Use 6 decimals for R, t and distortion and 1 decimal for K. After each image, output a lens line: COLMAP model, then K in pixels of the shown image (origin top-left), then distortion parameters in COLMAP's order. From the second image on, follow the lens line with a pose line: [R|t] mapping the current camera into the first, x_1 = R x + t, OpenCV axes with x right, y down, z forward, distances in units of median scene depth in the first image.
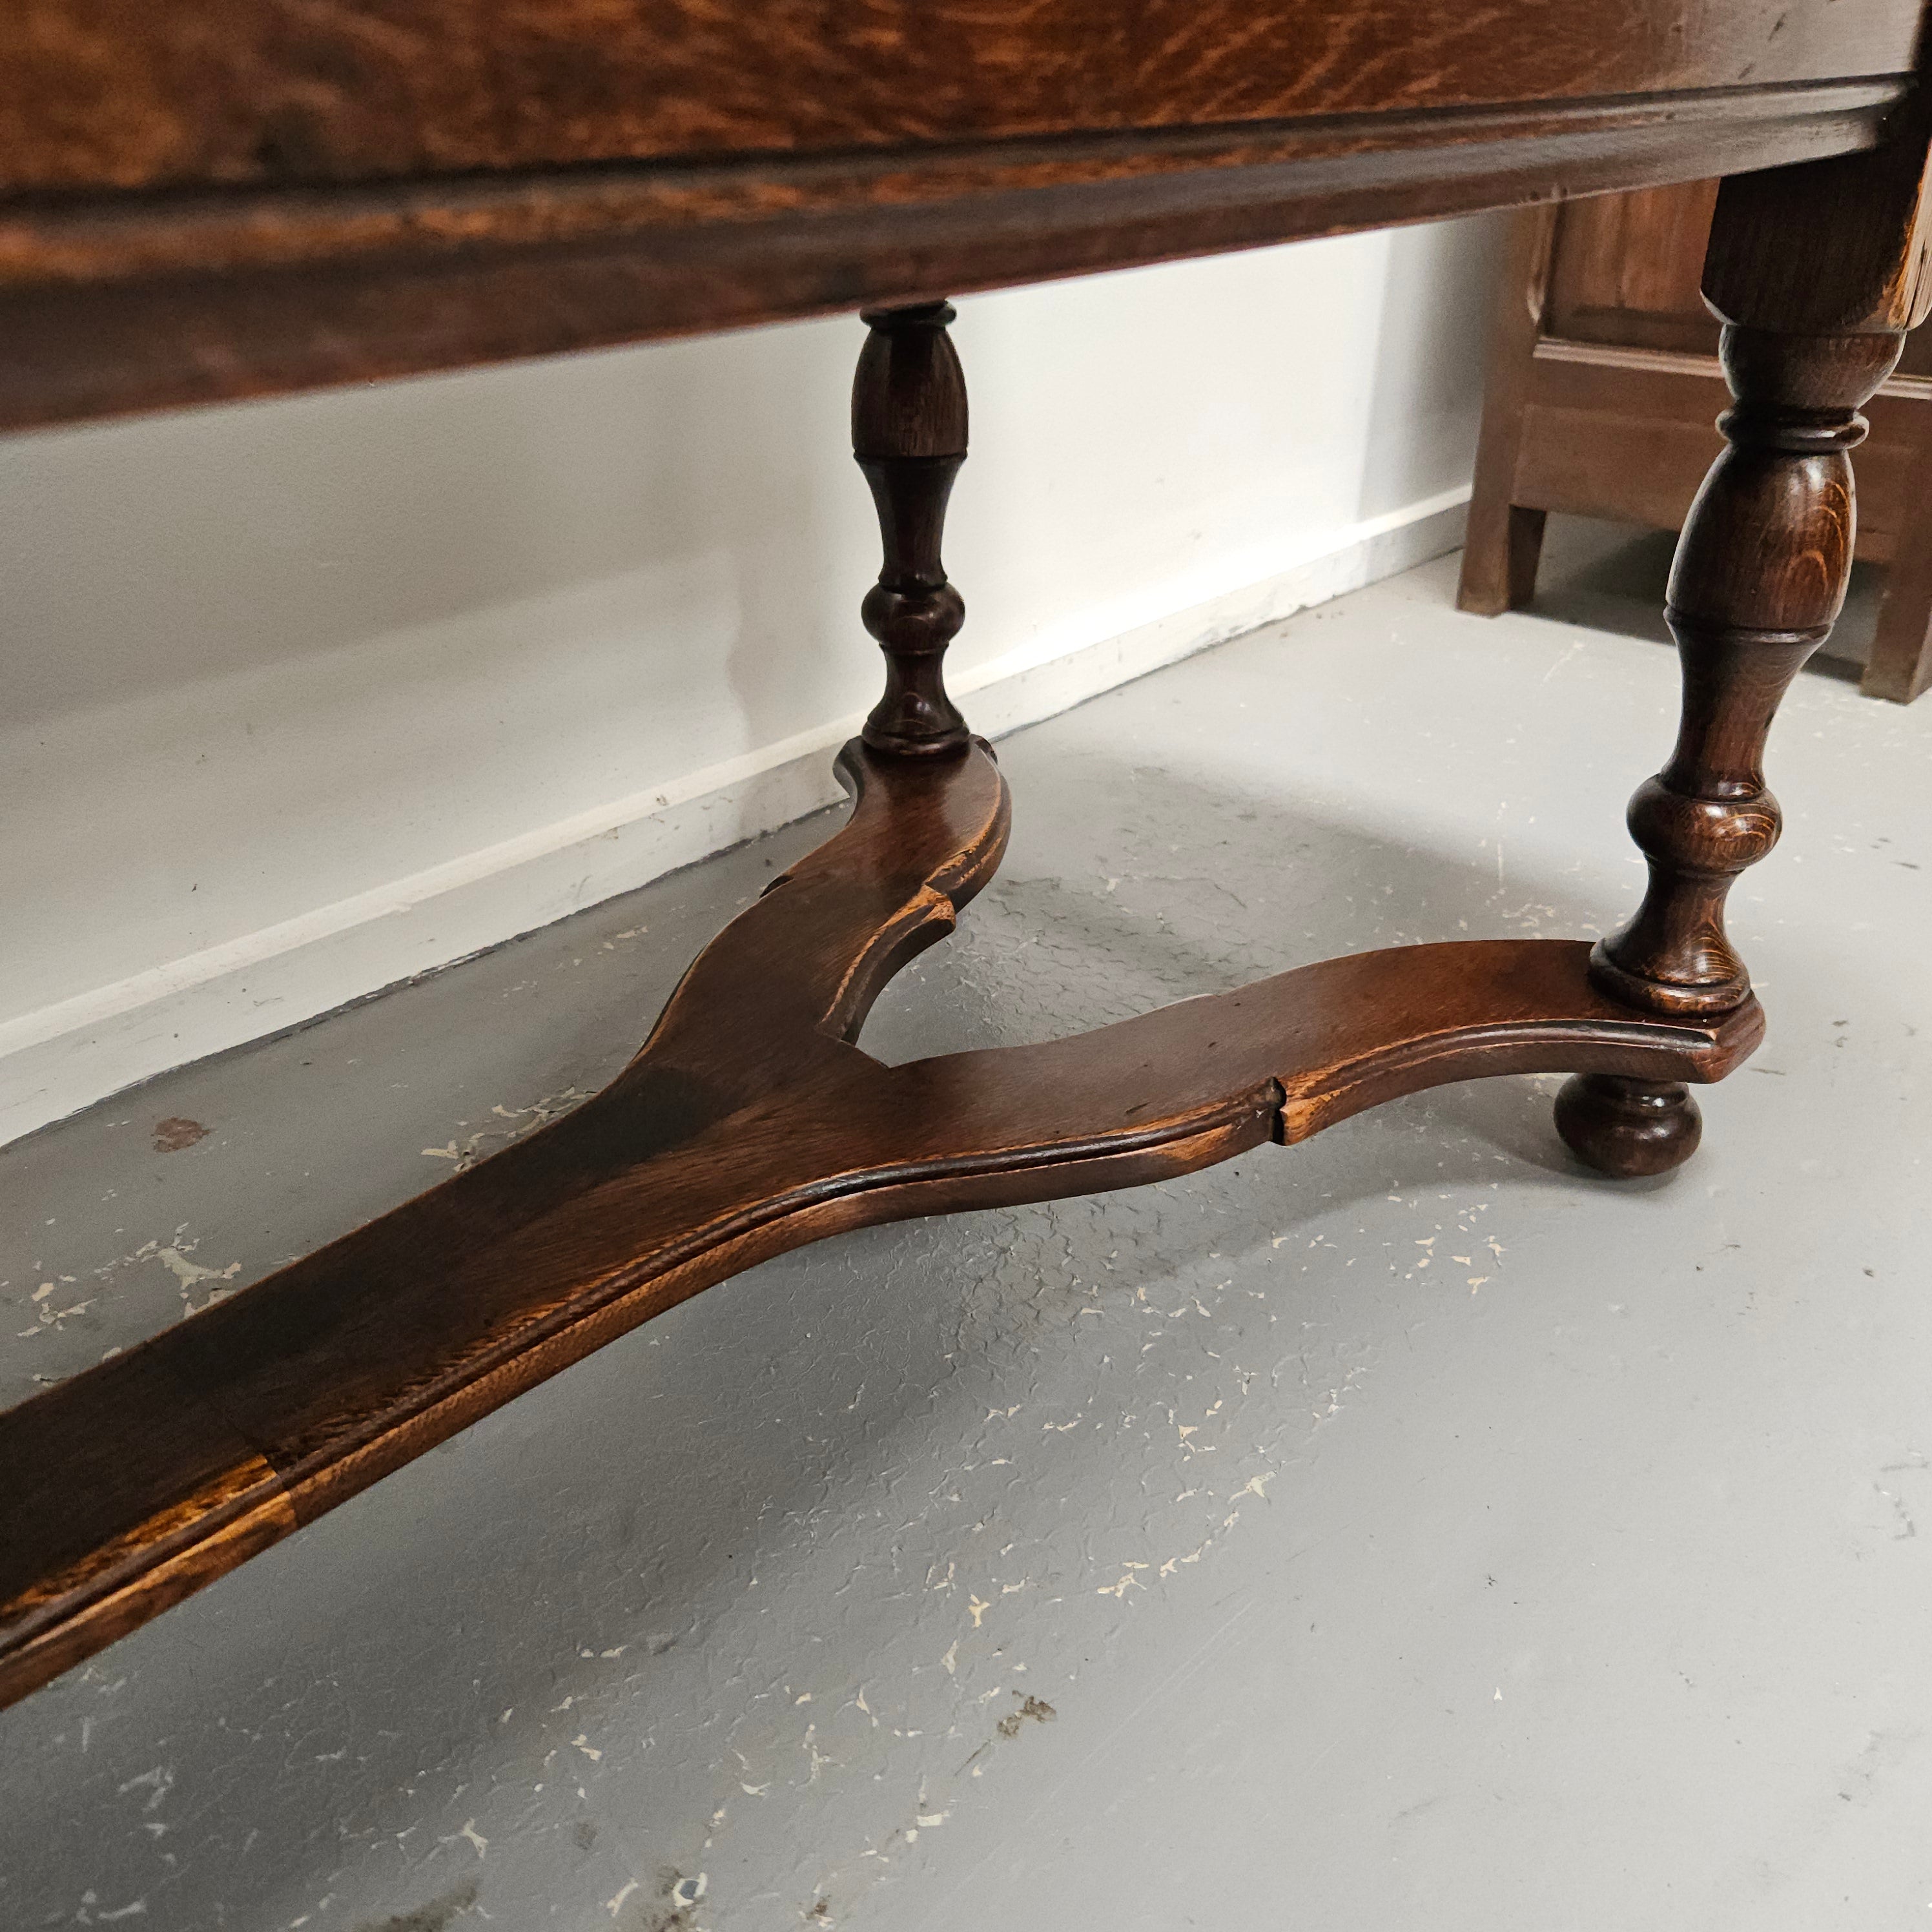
lens RADIAL K [[1740.0, 0, 970.3], [0, 1740.0, 971.5], [0, 0, 1]] dist [0.071823, -0.071916]
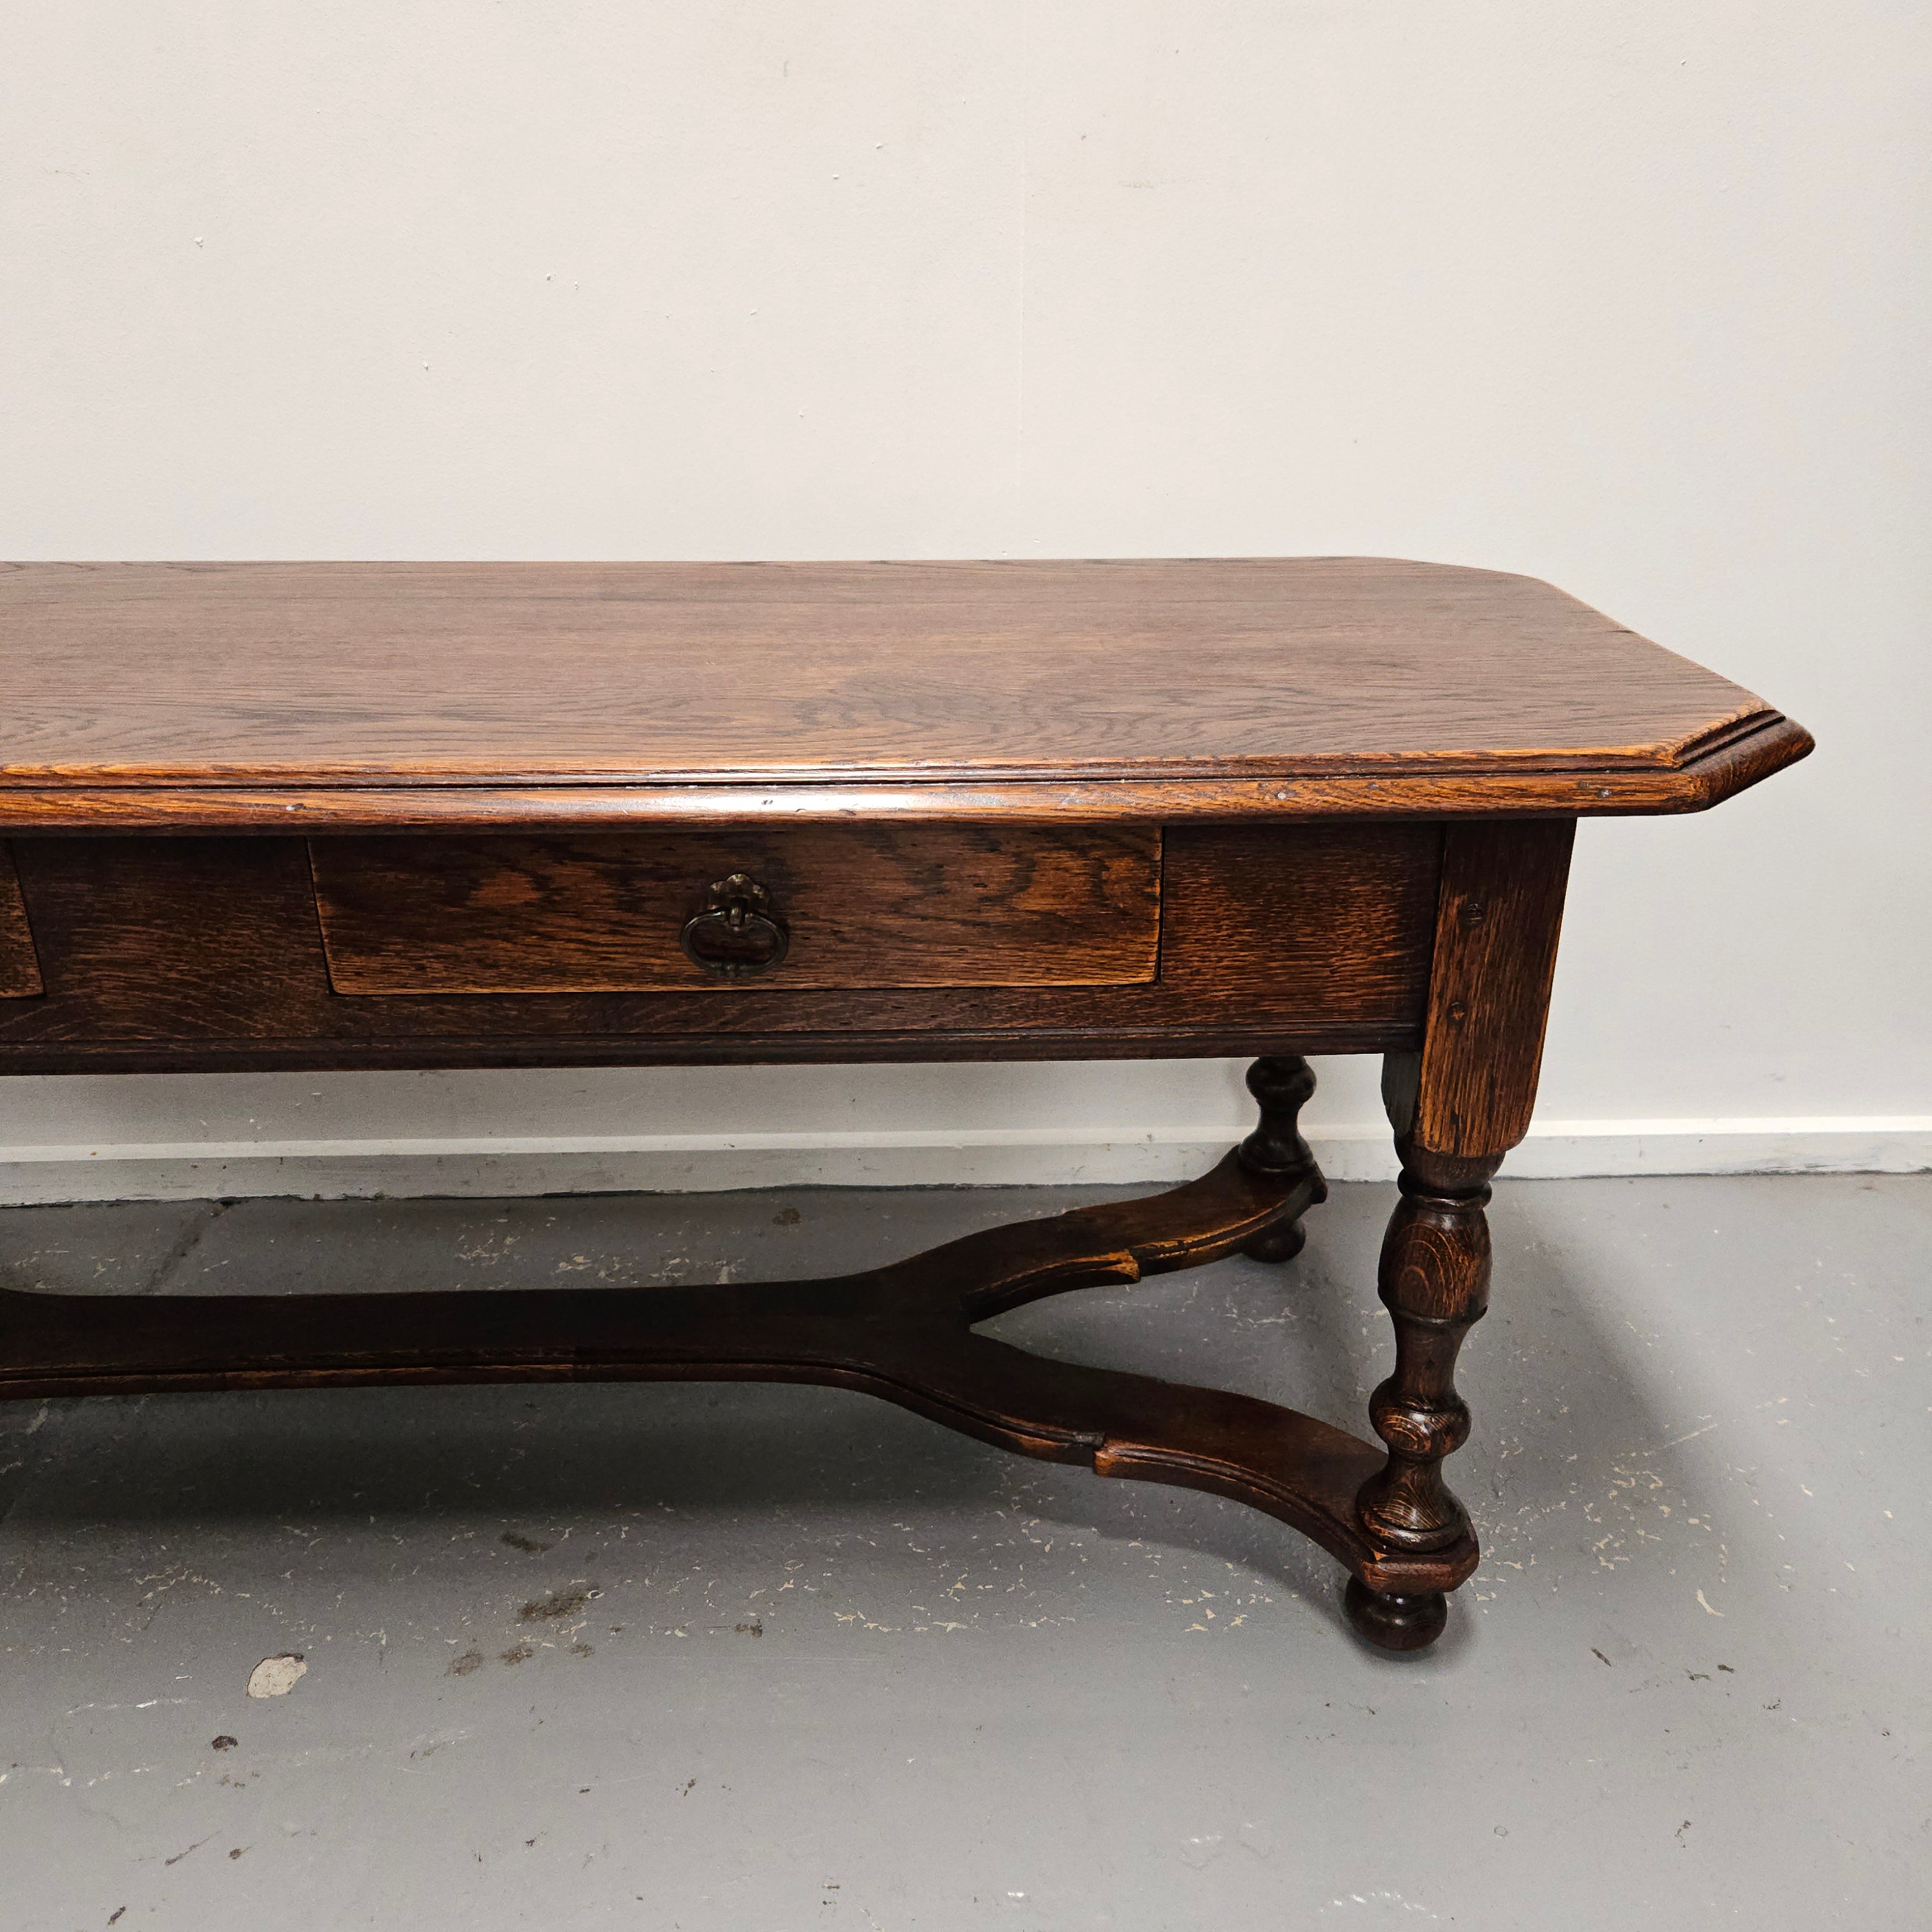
lens RADIAL K [[1740.0, 0, 969.0], [0, 1740.0, 955.1], [0, 0, 1]] dist [0.071823, -0.071916]
pose [[0.674644, 0.277817, -0.683867, 0.927564], [-0.343533, 0.938190, 0.042234, -0.331720], [0.653331, 0.206438, 0.728384, -0.337962]]
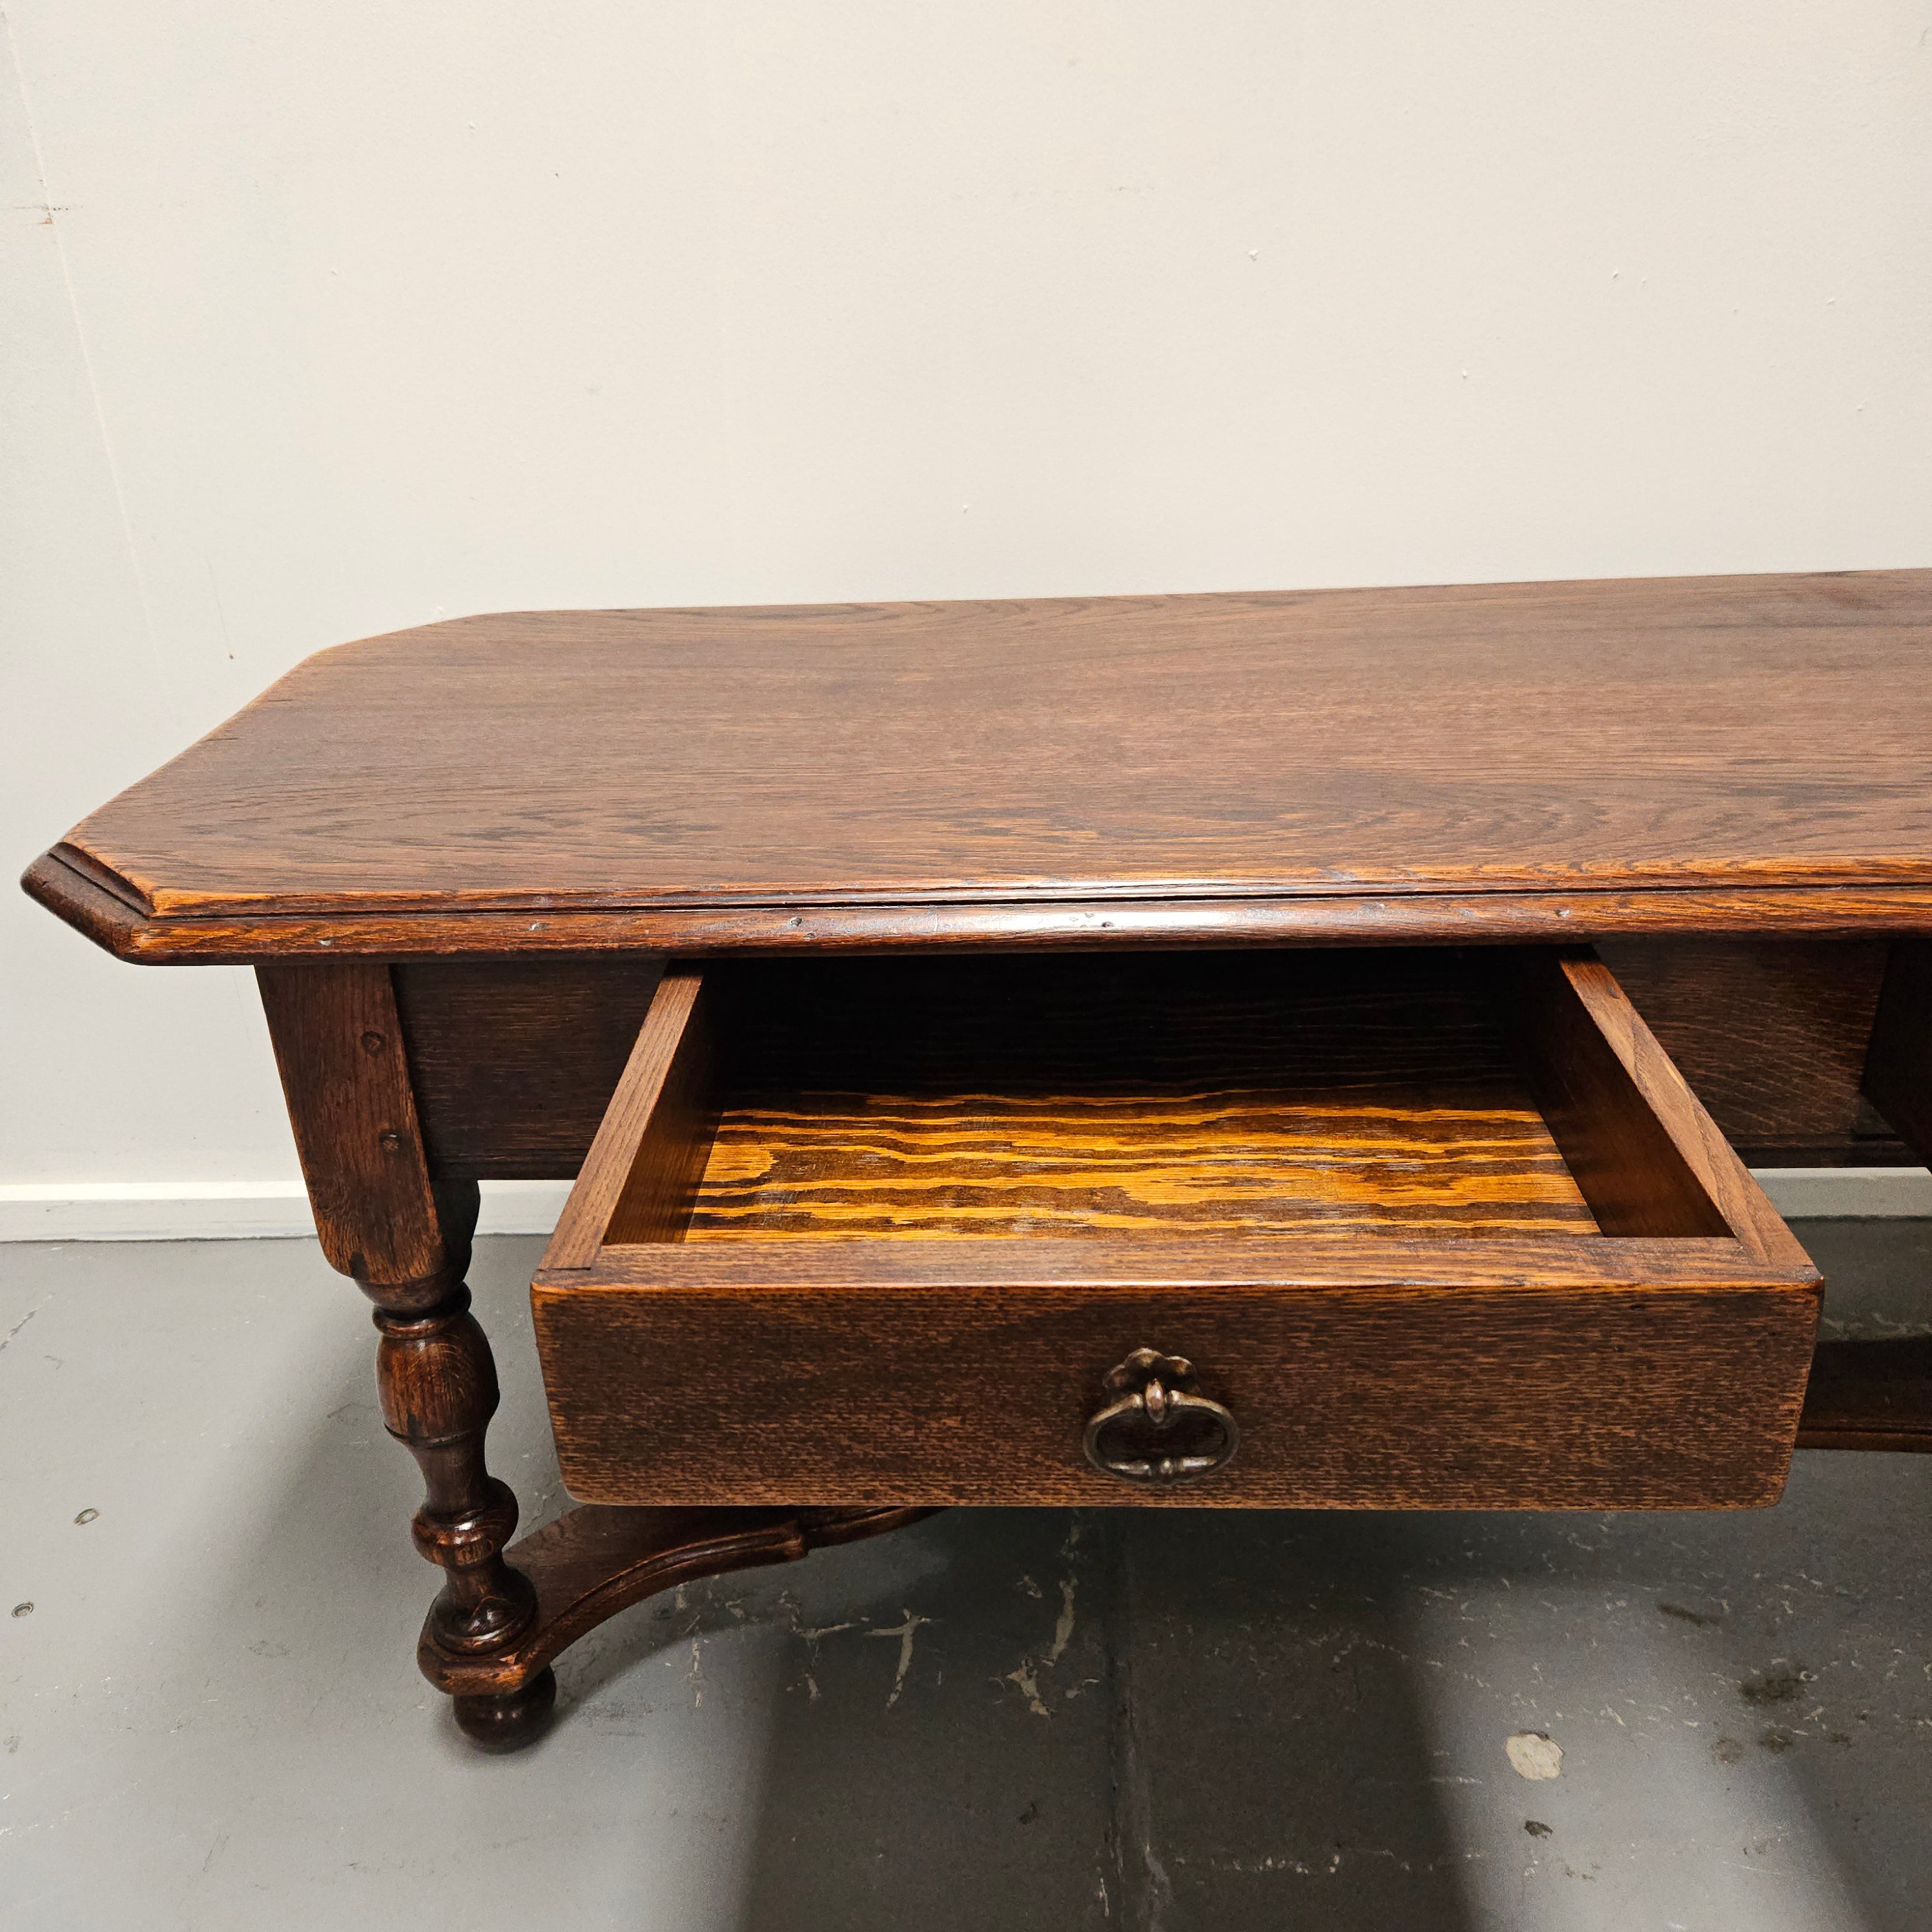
lens RADIAL K [[1740.0, 0, 947.5], [0, 1740.0, 970.6], [0, 0, 1]] dist [0.071823, -0.071916]
pose [[0.626803, 0.305902, -0.716619, 0.299138], [-0.331242, 0.937079, 0.110283, -0.128244], [0.705264, 0.168249, 0.688691, -0.896534]]
